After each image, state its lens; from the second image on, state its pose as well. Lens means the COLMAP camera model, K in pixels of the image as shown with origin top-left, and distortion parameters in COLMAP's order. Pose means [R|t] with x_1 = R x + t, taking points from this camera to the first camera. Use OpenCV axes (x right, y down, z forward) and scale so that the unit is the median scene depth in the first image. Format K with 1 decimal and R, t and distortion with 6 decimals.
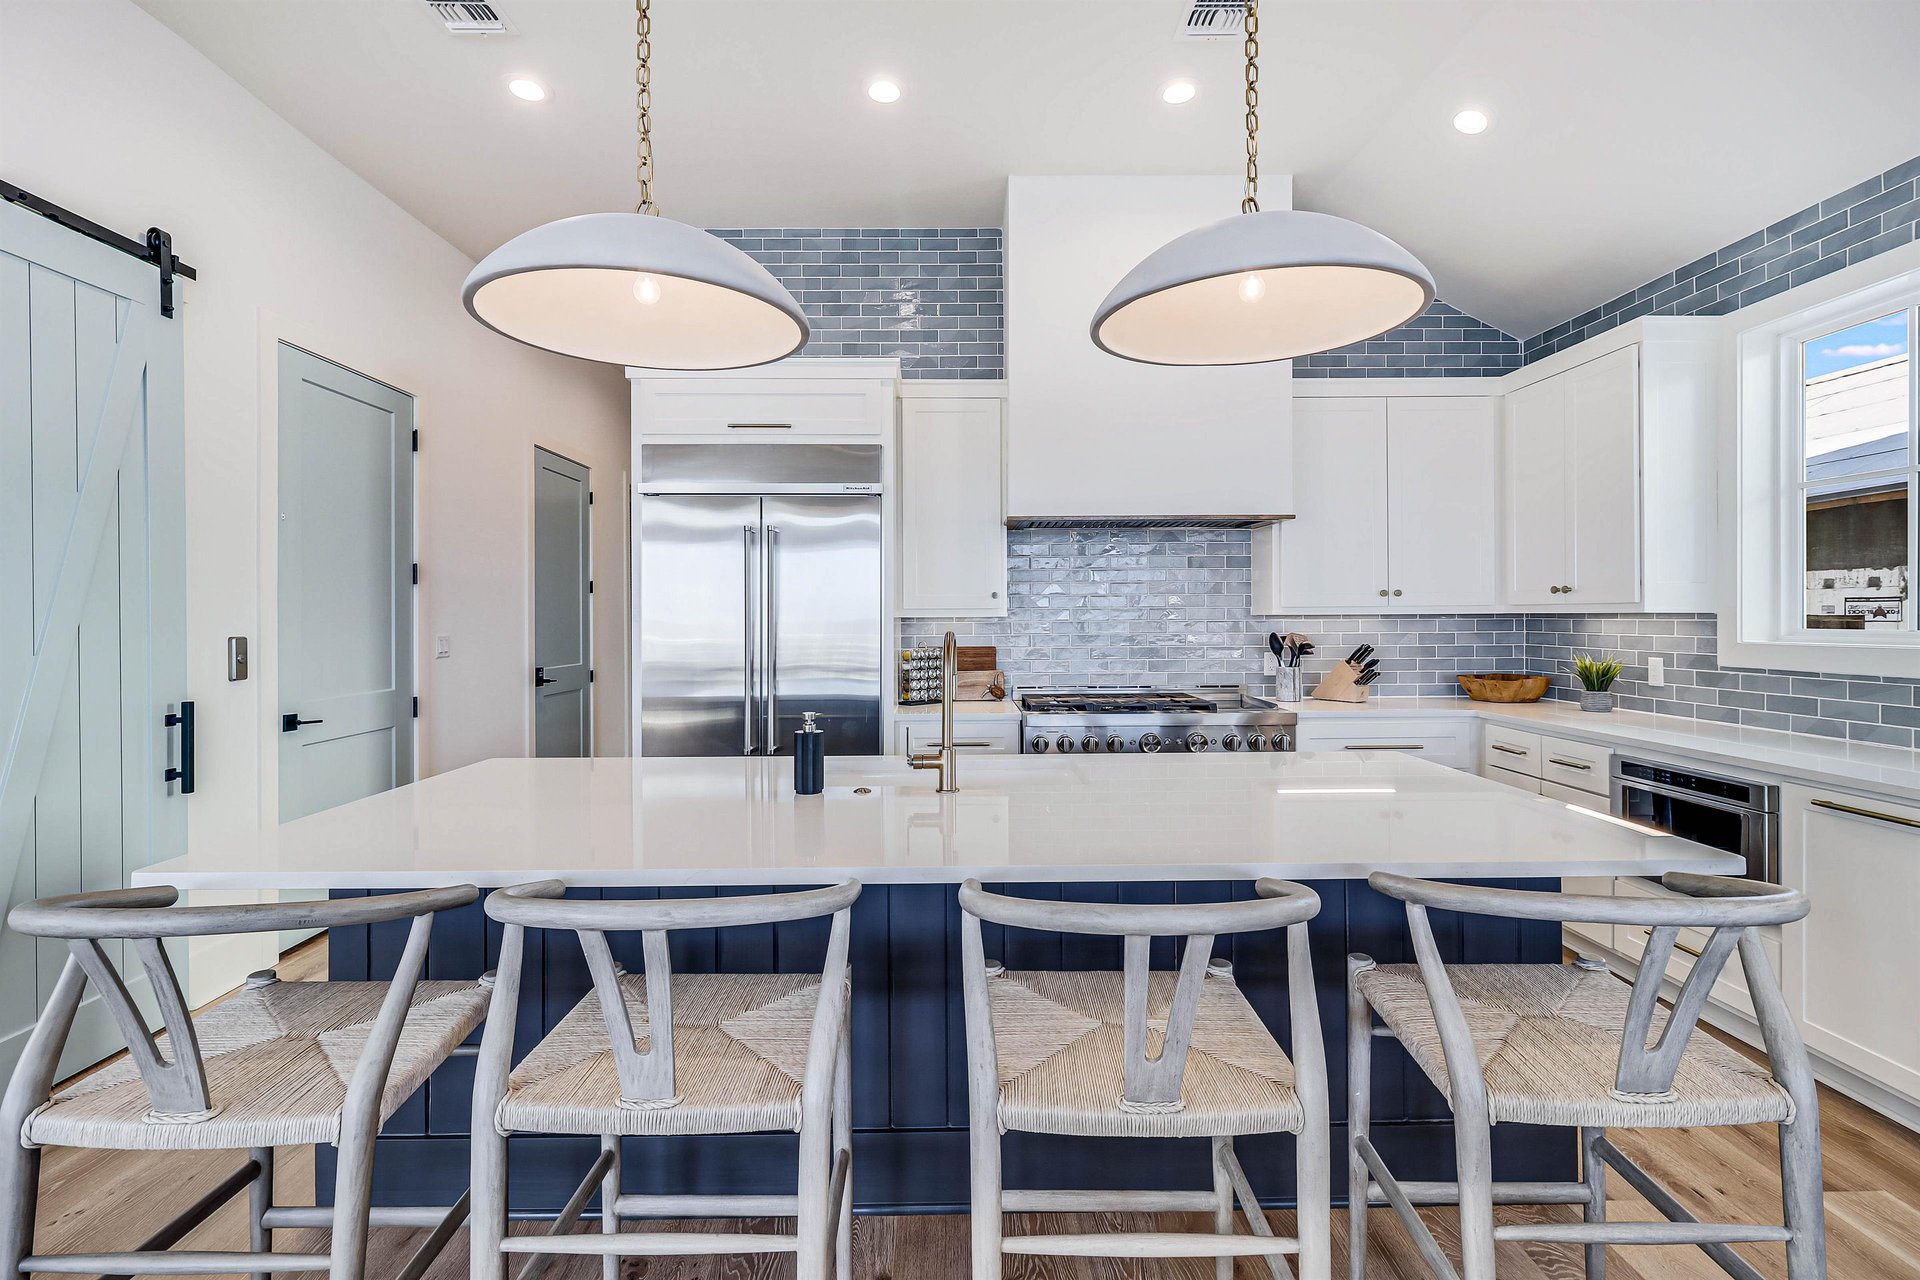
lens RADIAL K [[885.2, 0, 945.8], [0, 885.2, 615.6], [0, 0, 1]] dist [-0.010278, 0.000979]
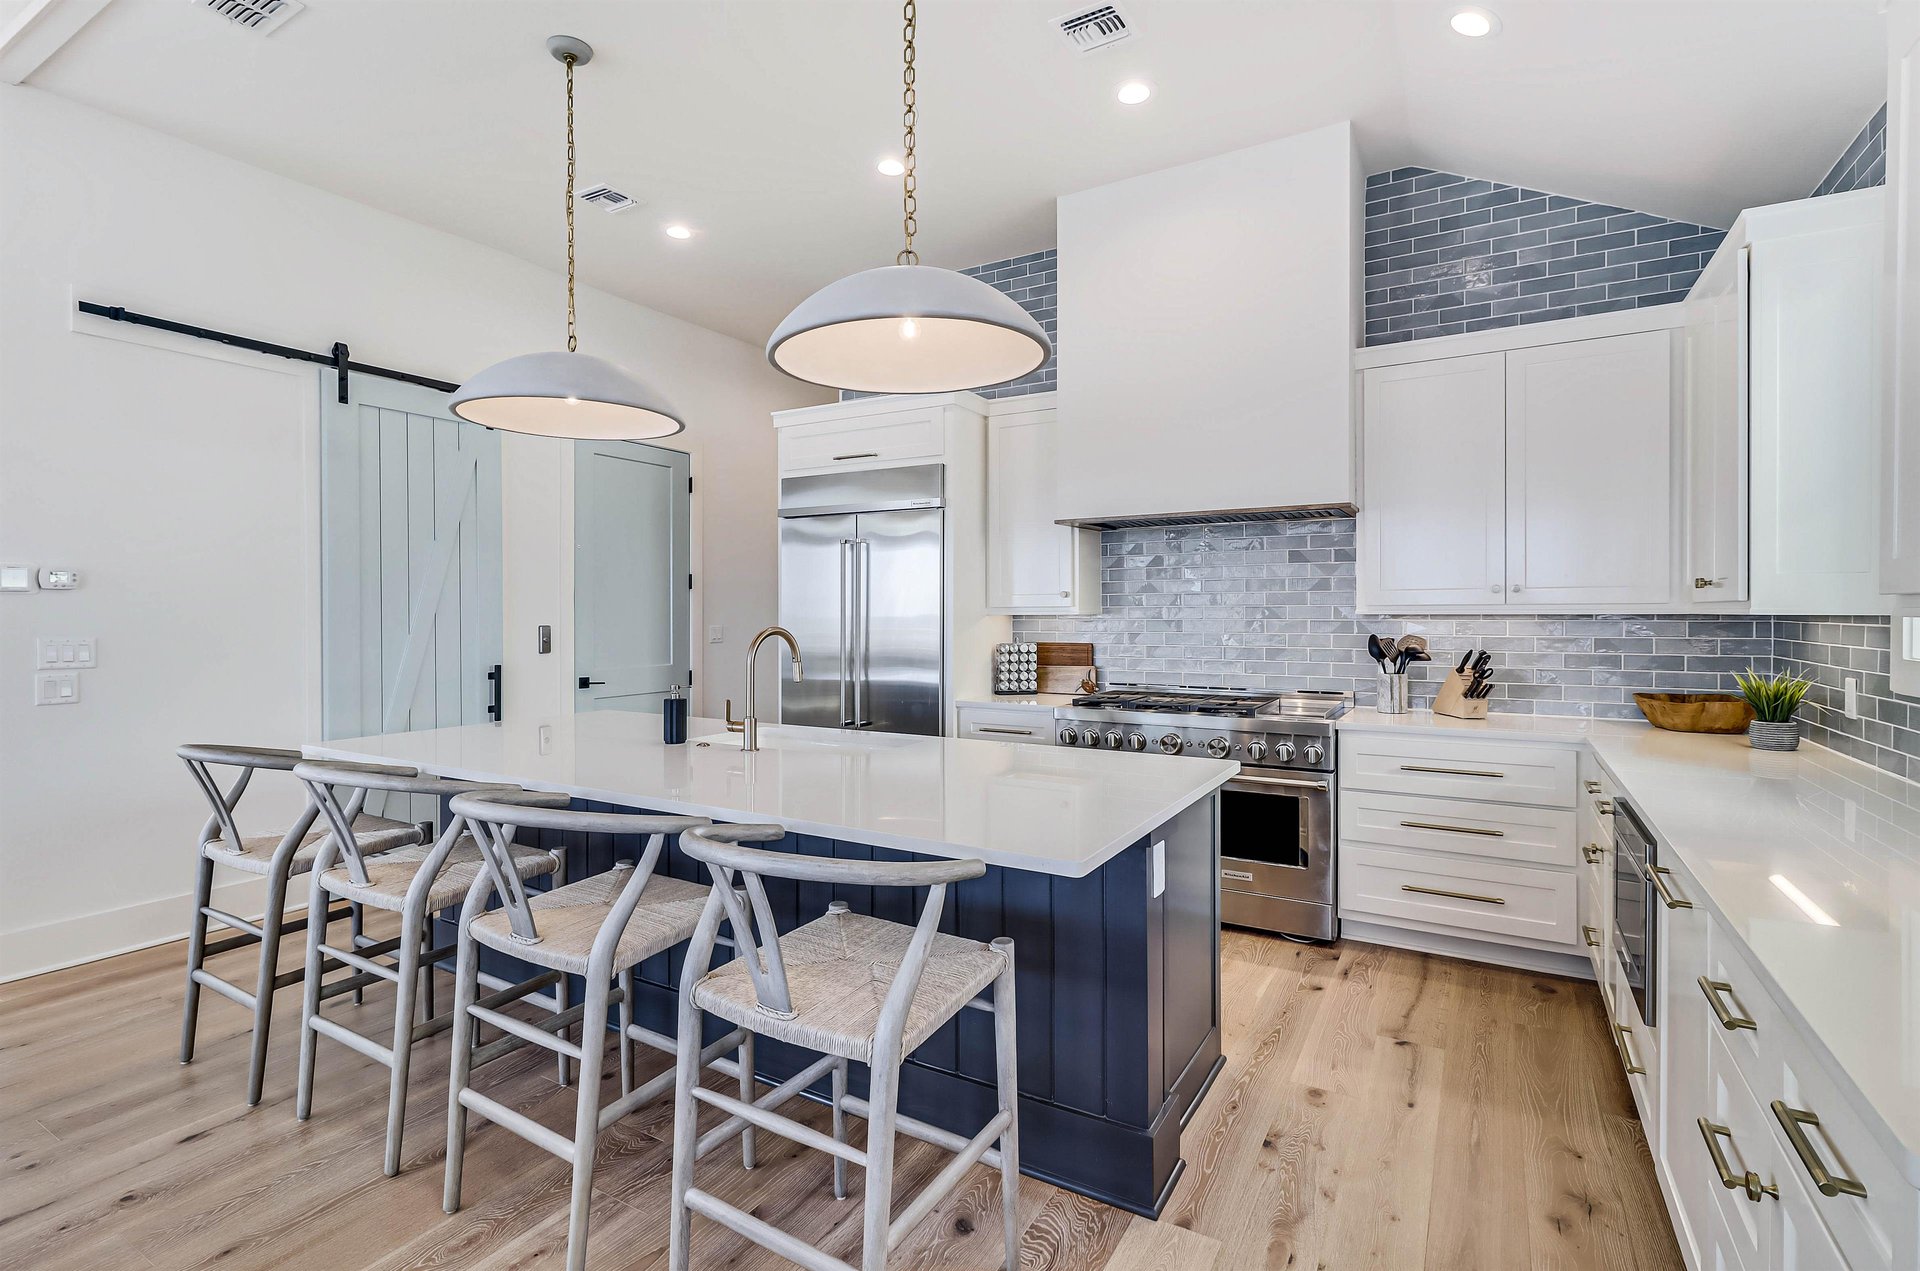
lens RADIAL K [[899.2, 0, 938.3], [0, 899.2, 600.2], [0, 0, 1]] dist [-0.006170, -0.000387]
pose [[0.852366, -0.003093, -0.522937, 0.498325], [-0.003342, 0.999930, -0.011362, -0.003486], [0.522936, 0.011432, 0.852295, 0.013179]]
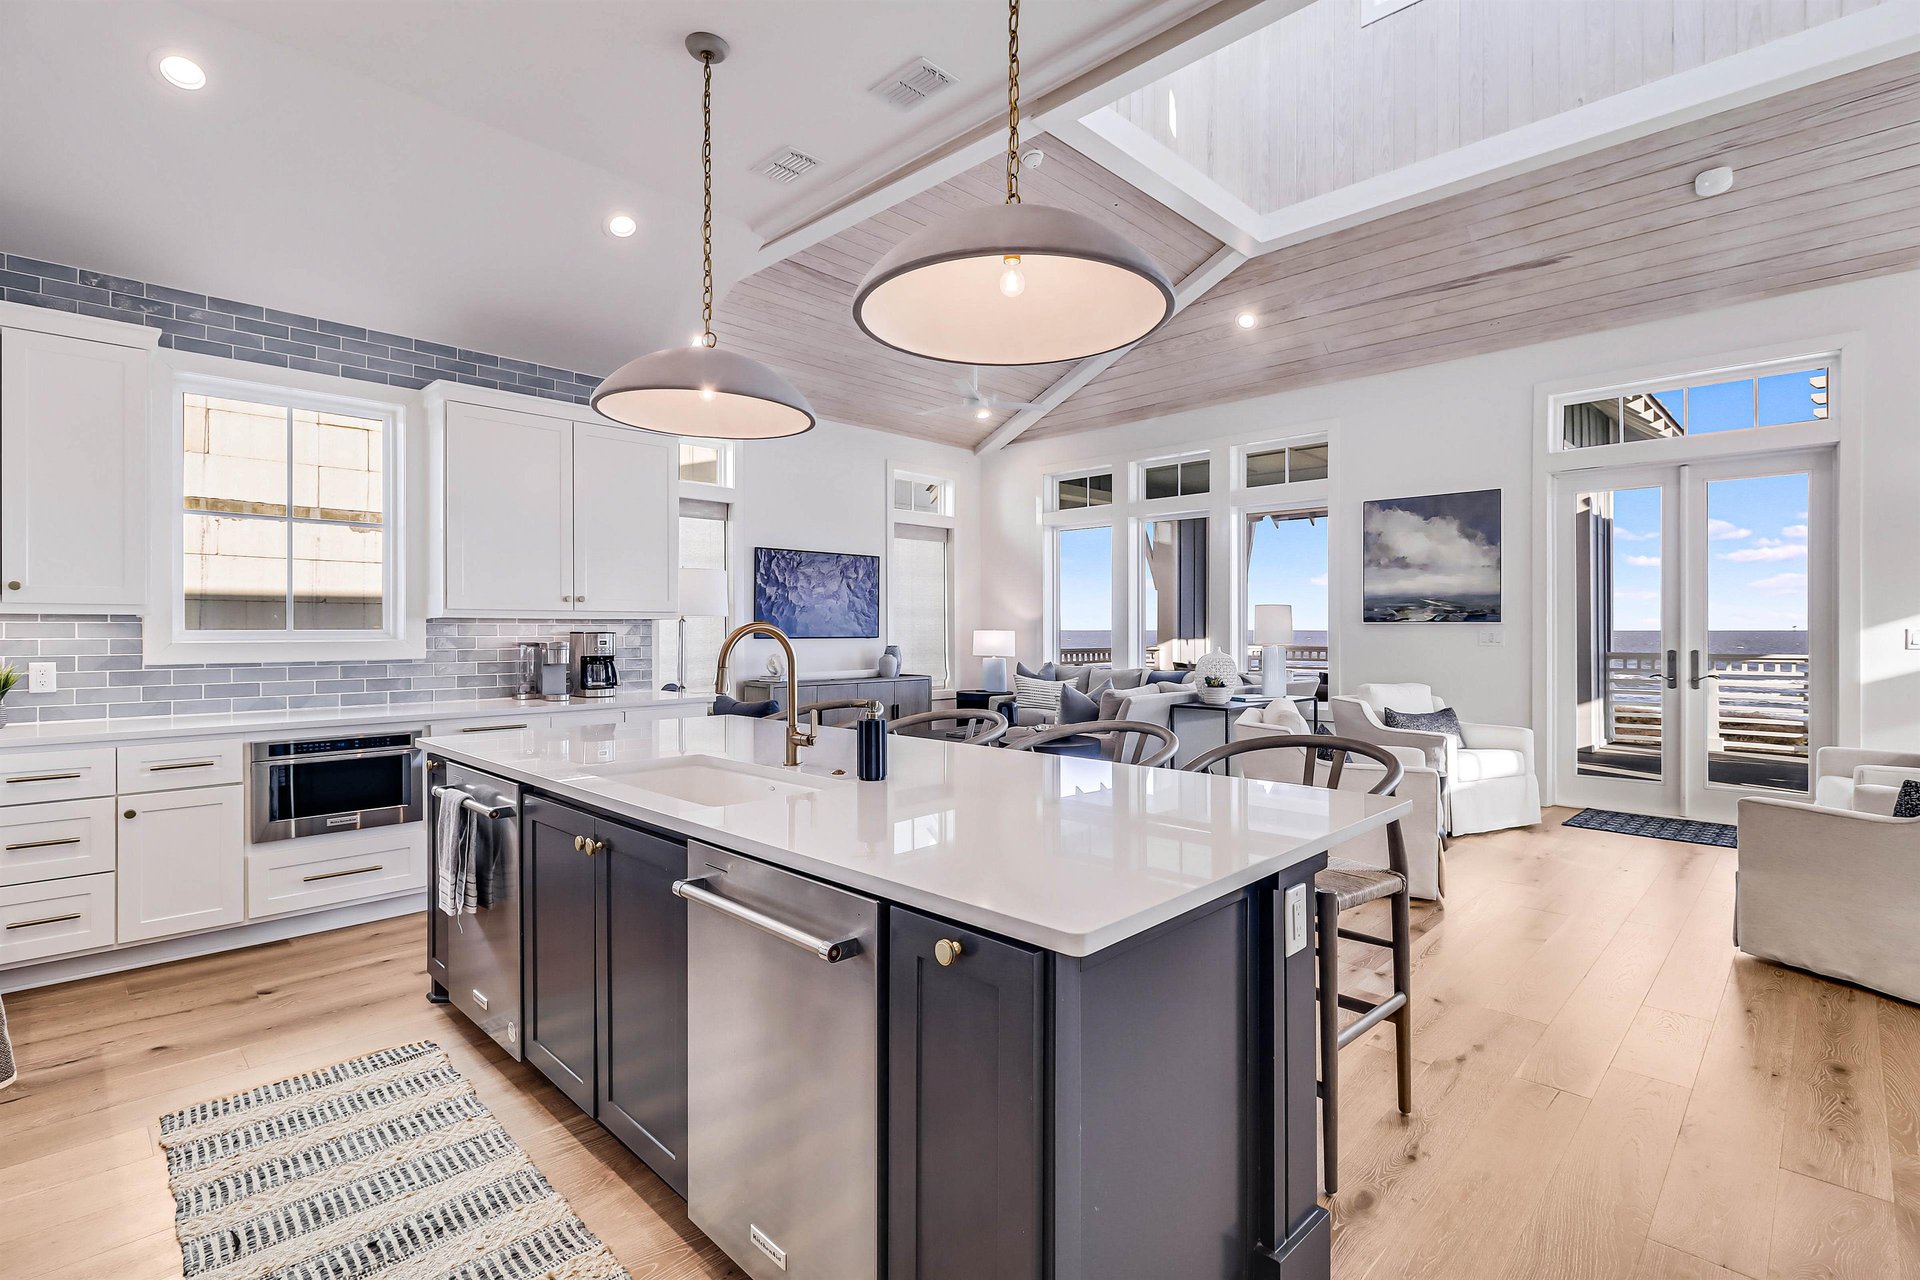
lens RADIAL K [[885.2, 0, 965.4], [0, 885.2, 633.5], [0, 0, 1]] dist [-0.010278, 0.000979]
pose [[-0.719159, 0.000066, 0.694846, -0.495506], [0.001755, 0.999997, 0.001721, 0.015067], [-0.694844, 0.002457, -0.719157, 0.880060]]
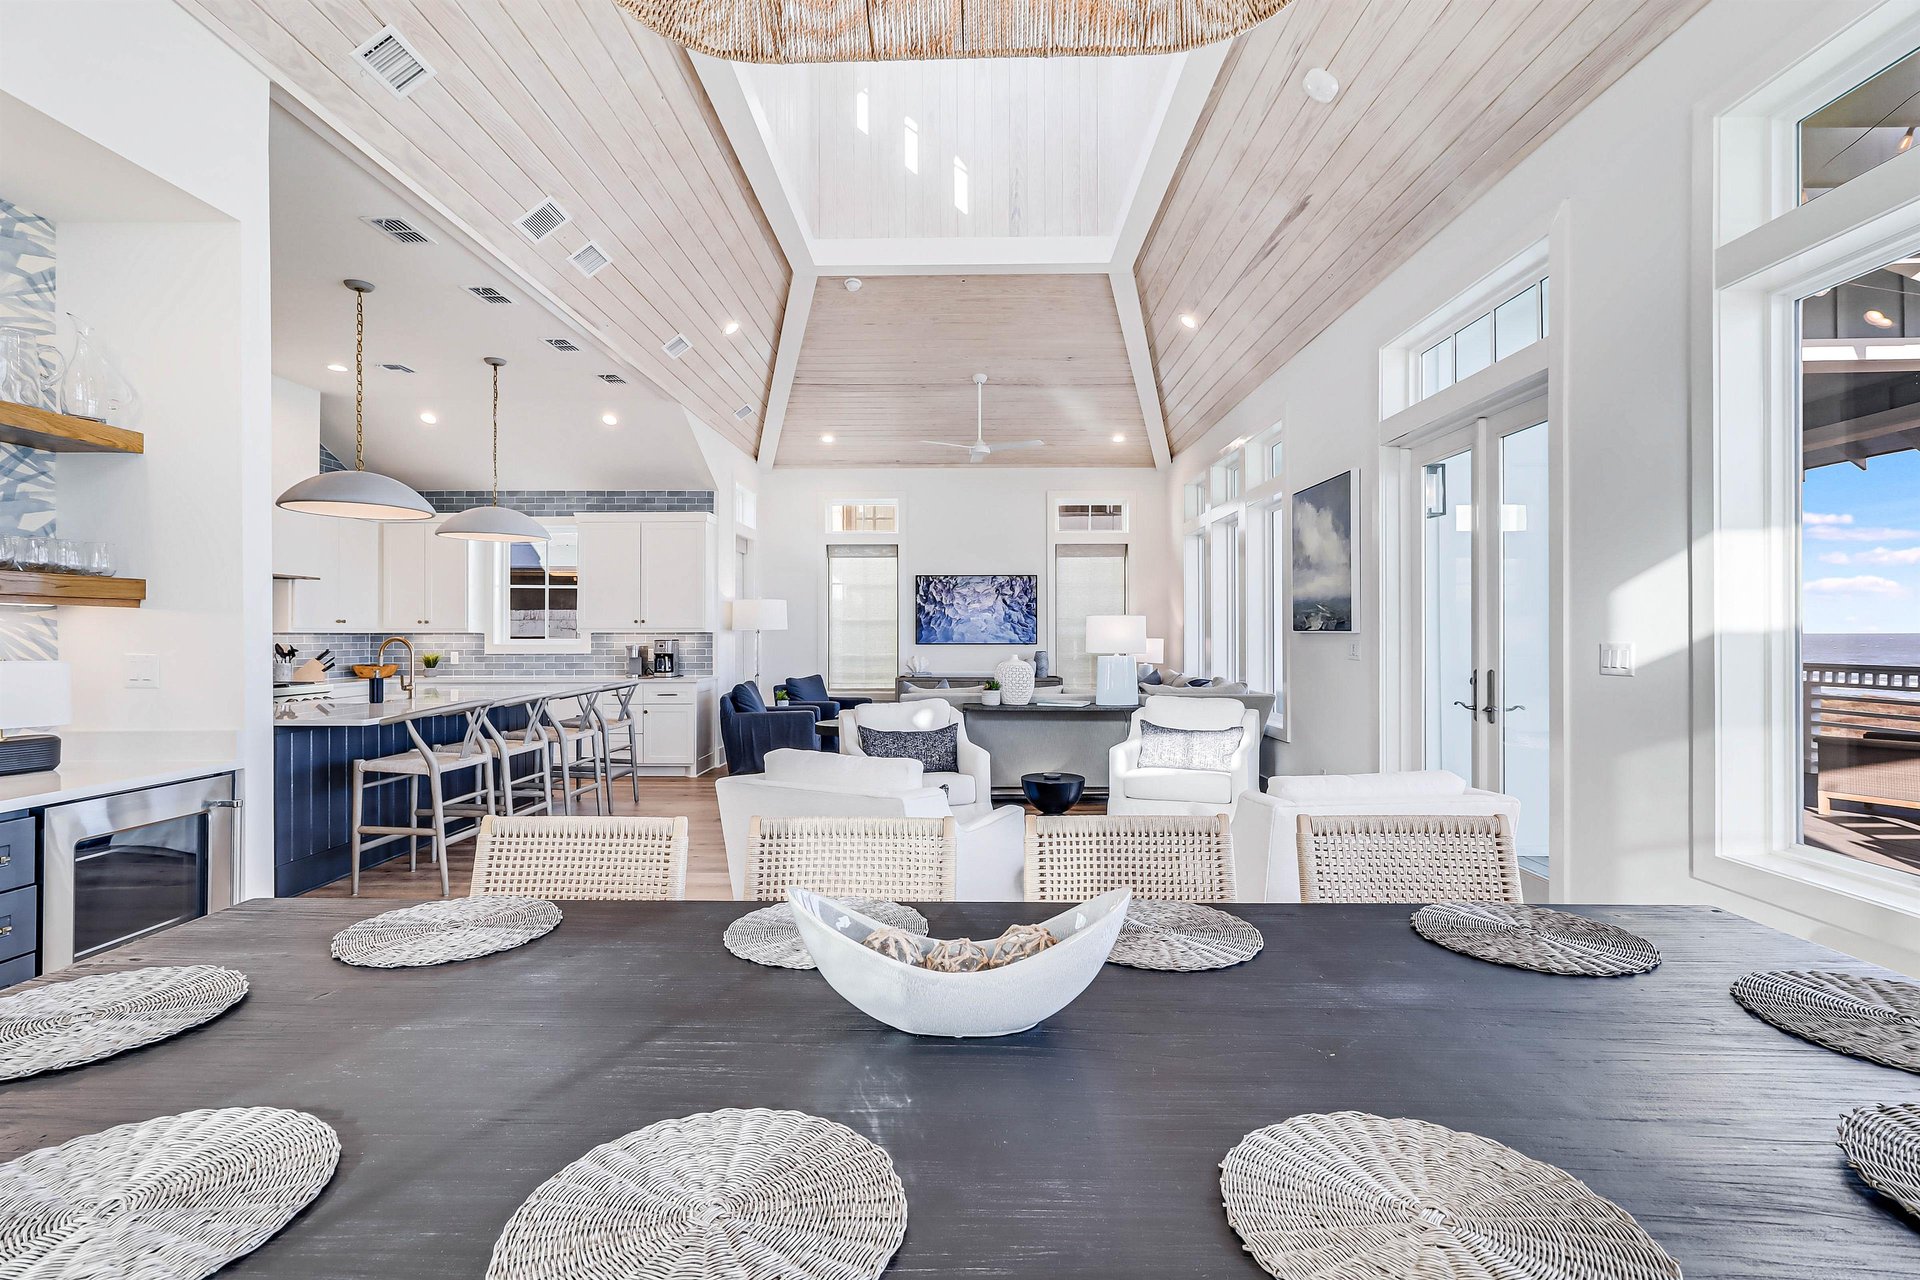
lens RADIAL K [[885.2, 0, 967.8], [0, 885.2, 635.3], [0, 0, 1]] dist [-0.010278, 0.000979]
pose [[0.003980, 0.001059, 0.999992, -1.368244], [0.000191, 0.999999, -0.001060, 0.005435], [-0.999992, 0.000195, 0.003980, -0.334710]]
